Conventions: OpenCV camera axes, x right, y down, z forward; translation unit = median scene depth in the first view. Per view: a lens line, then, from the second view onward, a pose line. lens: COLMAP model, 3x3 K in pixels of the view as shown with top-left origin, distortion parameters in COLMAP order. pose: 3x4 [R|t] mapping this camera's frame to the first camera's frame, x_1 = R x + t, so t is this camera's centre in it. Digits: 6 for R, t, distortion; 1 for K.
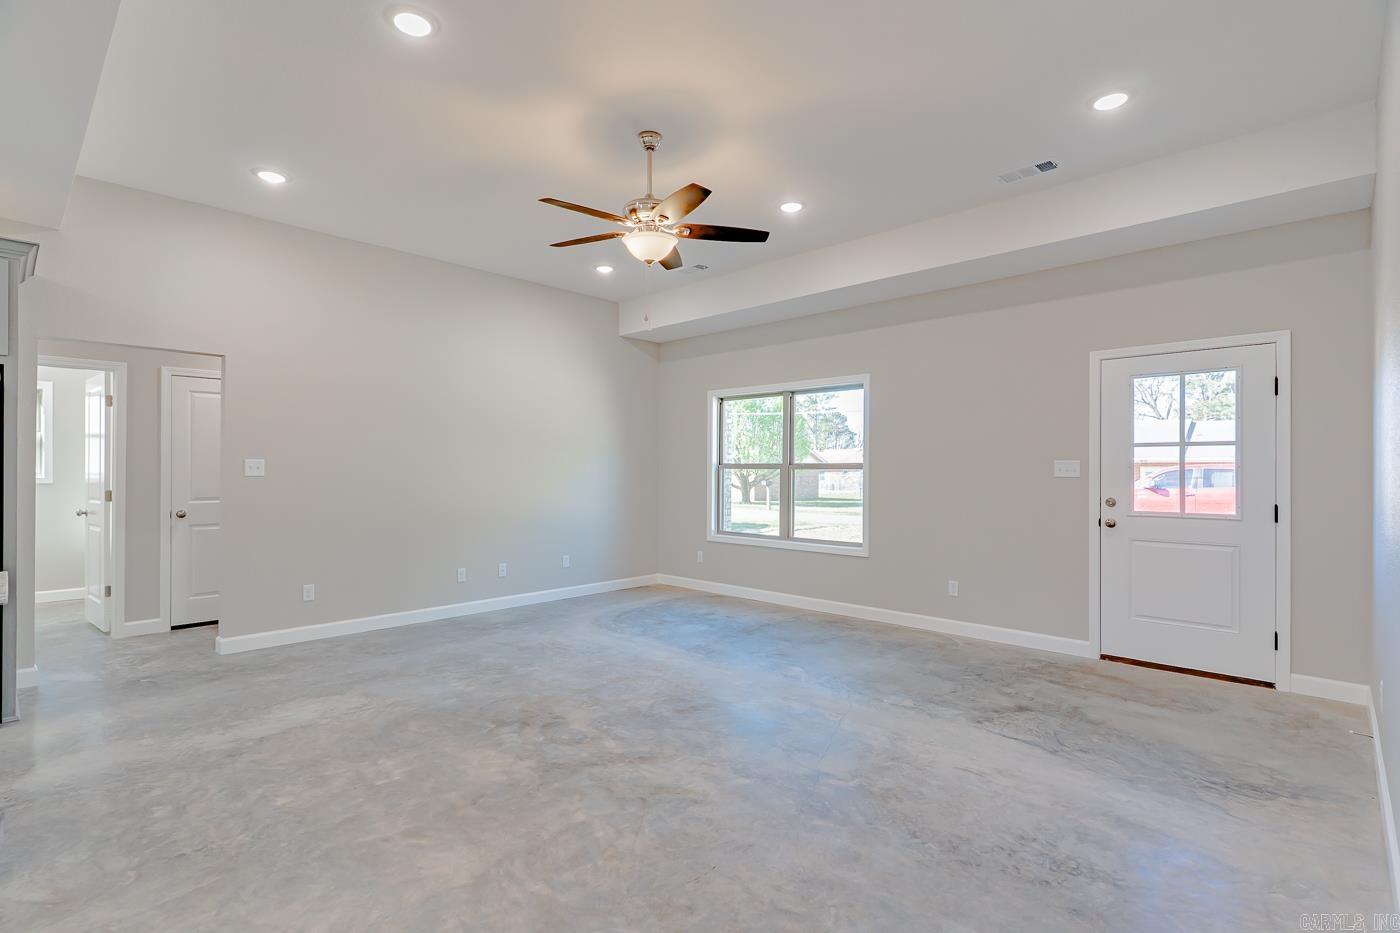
lens RADIAL K [[676.2, 0, 699.6], [0, 676.2, 463.5], [0, 0, 1]] dist [0.001039, 0.000648]
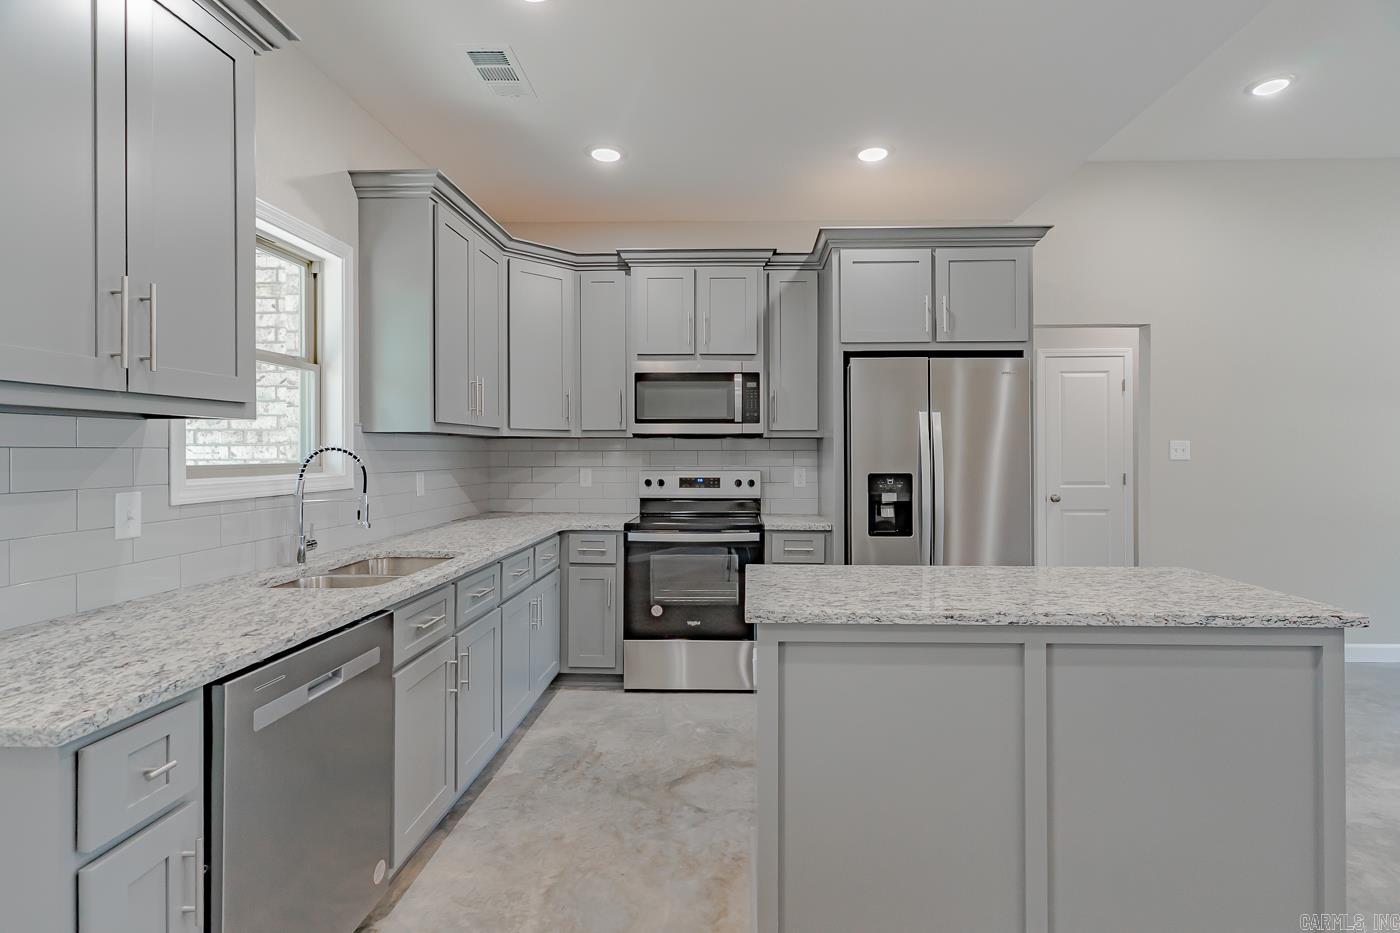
lens RADIAL K [[676.2, 0, 721.7], [0, 676.2, 456.5], [0, 0, 1]] dist [0.001039, 0.000648]
pose [[0.671895, -0.000236, -0.740647, -0.534675], [0.010695, 0.999899, 0.009383, -0.000858], [0.740569, -0.014225, 0.671829, -0.020983]]
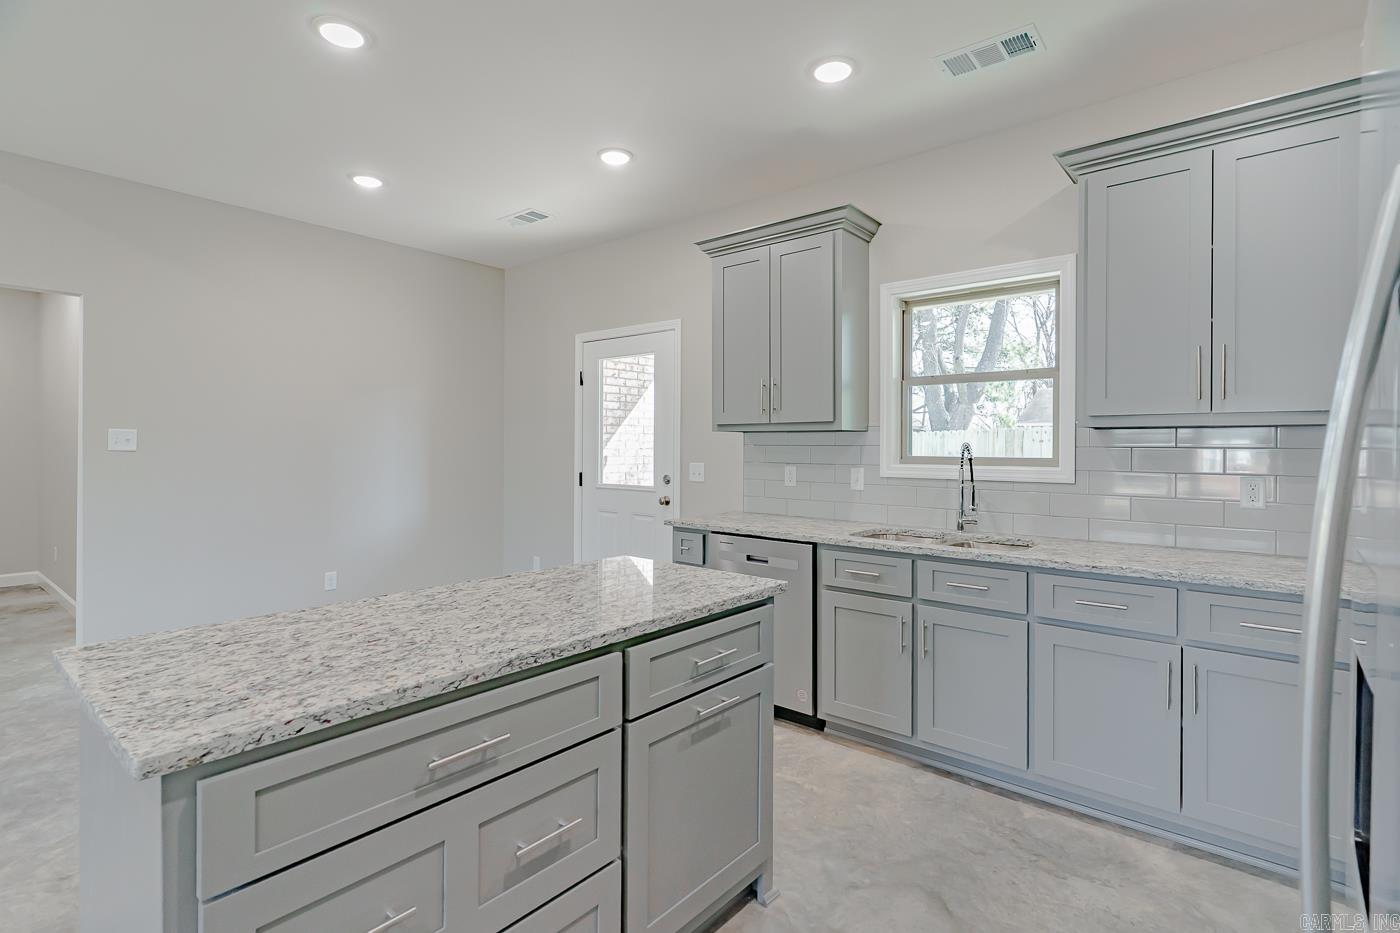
lens RADIAL K [[676.2, 0, 701.6], [0, 676.2, 466.5], [0, 0, 1]] dist [0.001039, 0.000648]
pose [[-0.997373, -0.008775, -0.071902, -0.872706], [-0.010183, 0.999763, 0.019239, 0.006143], [0.071716, 0.019920, -0.997226, 0.917765]]
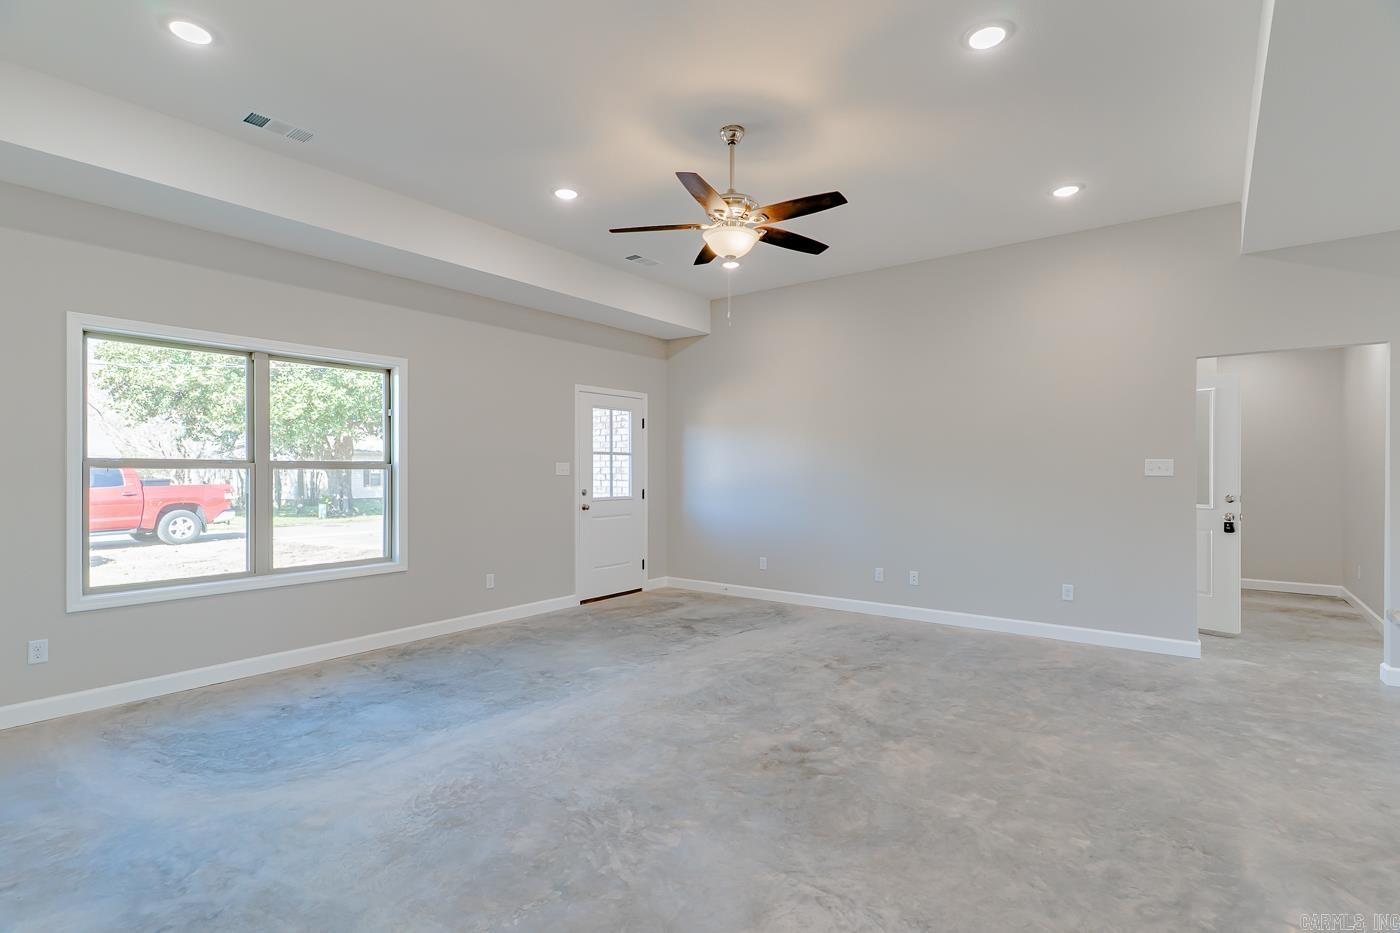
lens RADIAL K [[676.2, 0, 695.5], [0, 676.2, 471.4], [0, 0, 1]] dist [0.001039, 0.000648]
pose [[-0.115606, -0.003682, 0.993288, -1.023270], [-0.009913, 0.999948, 0.002553, 0.007952], [-0.993246, -0.009551, -0.115636, 1.145336]]
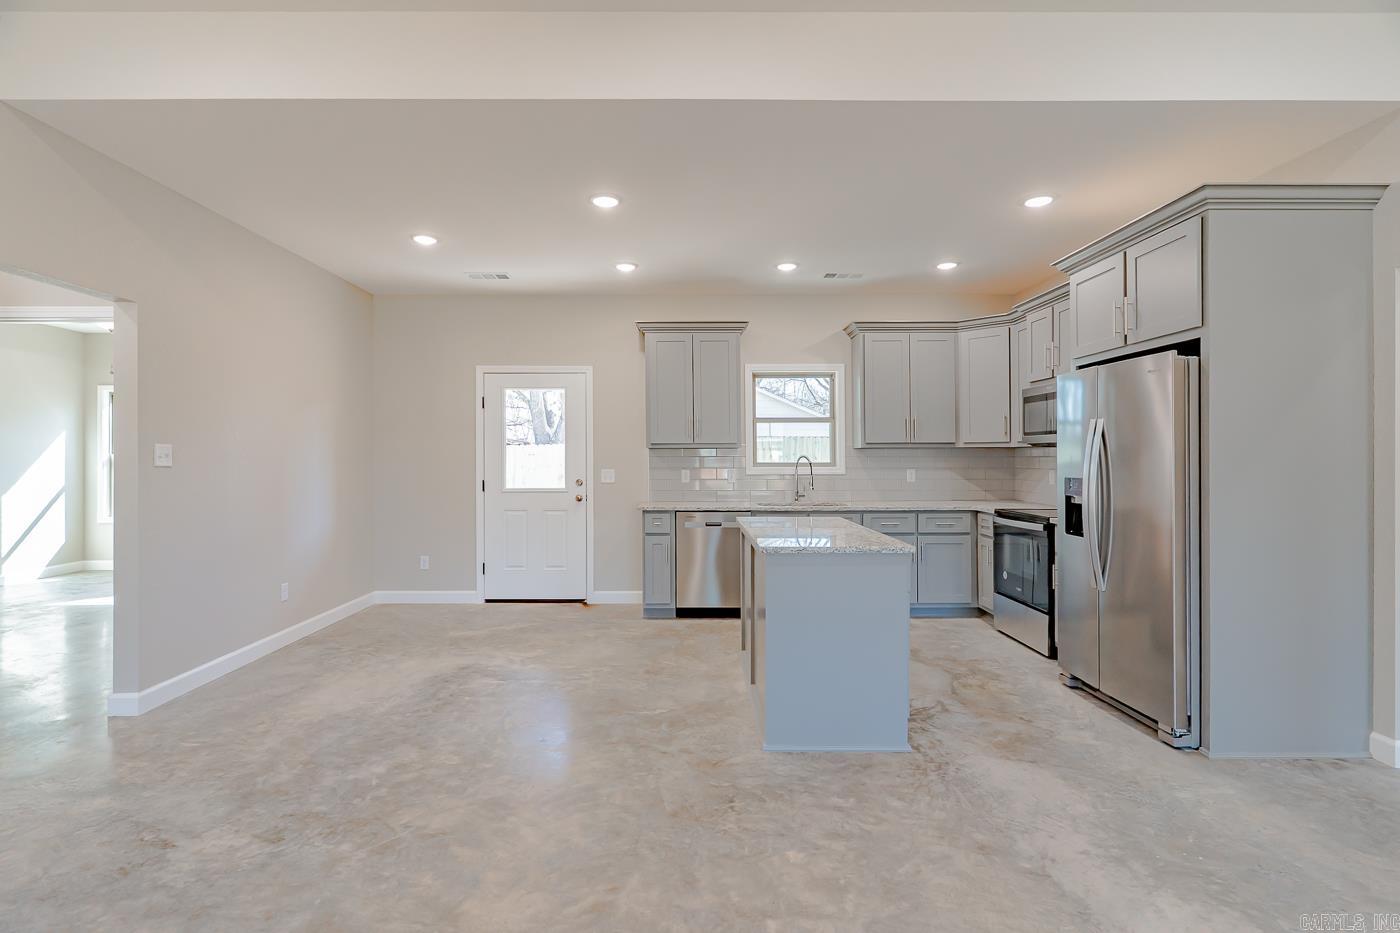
lens RADIAL K [[676.2, 0, 682.0], [0, 676.2, 482.4], [0, 0, 1]] dist [0.001039, 0.000648]
pose [[-0.719641, 0.021938, -0.693999, 0.037337], [0.004900, 0.999636, 0.026517, 0.010699], [0.694329, 0.015682, -0.719487, 1.061725]]
